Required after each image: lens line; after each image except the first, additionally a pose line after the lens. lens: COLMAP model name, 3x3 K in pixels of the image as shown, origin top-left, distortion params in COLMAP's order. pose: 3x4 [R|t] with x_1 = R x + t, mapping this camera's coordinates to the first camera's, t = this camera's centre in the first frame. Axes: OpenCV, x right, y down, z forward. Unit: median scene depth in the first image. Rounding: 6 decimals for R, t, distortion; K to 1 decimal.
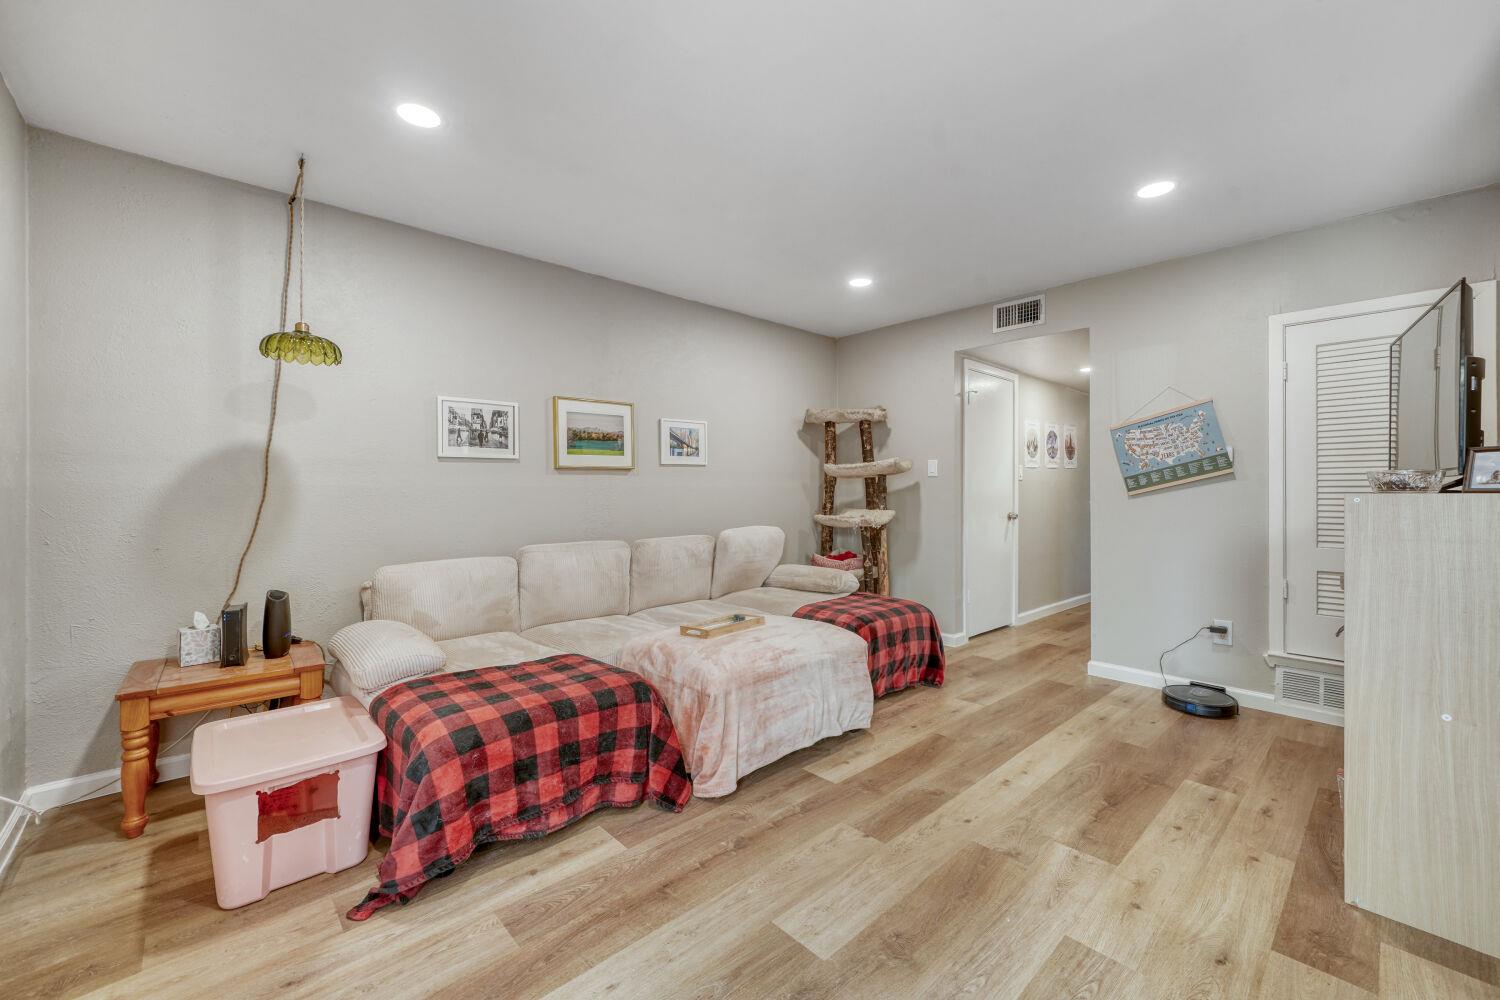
lens RADIAL K [[602.9, 0, 750.0], [0, 602.9, 500.0], [0, 0, 1]] dist [0.001131, 0.000256]
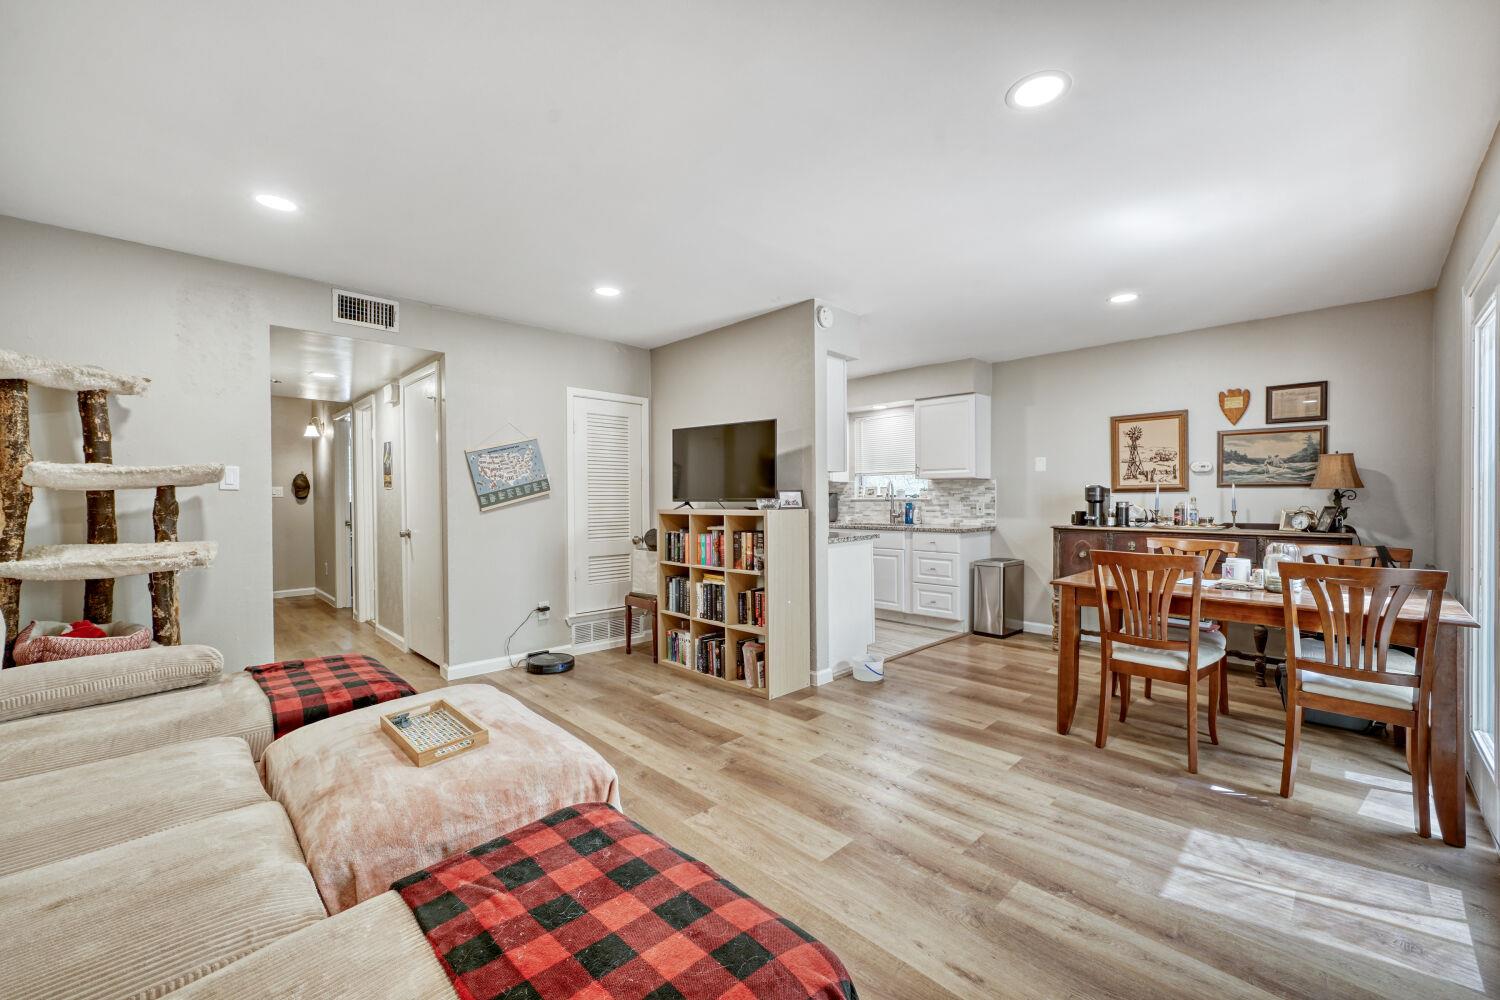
lens RADIAL K [[599.0, 0, 751.9], [0, 599.0, 506.6], [0, 0, 1]] dist [0.000453, -0.000005]
pose [[-0.025766, -0.016228, 0.999536, -0.571745], [0.016594, 0.999724, 0.016658, -0.029278], [-0.999530, 0.017015, -0.025490, 0.558668]]
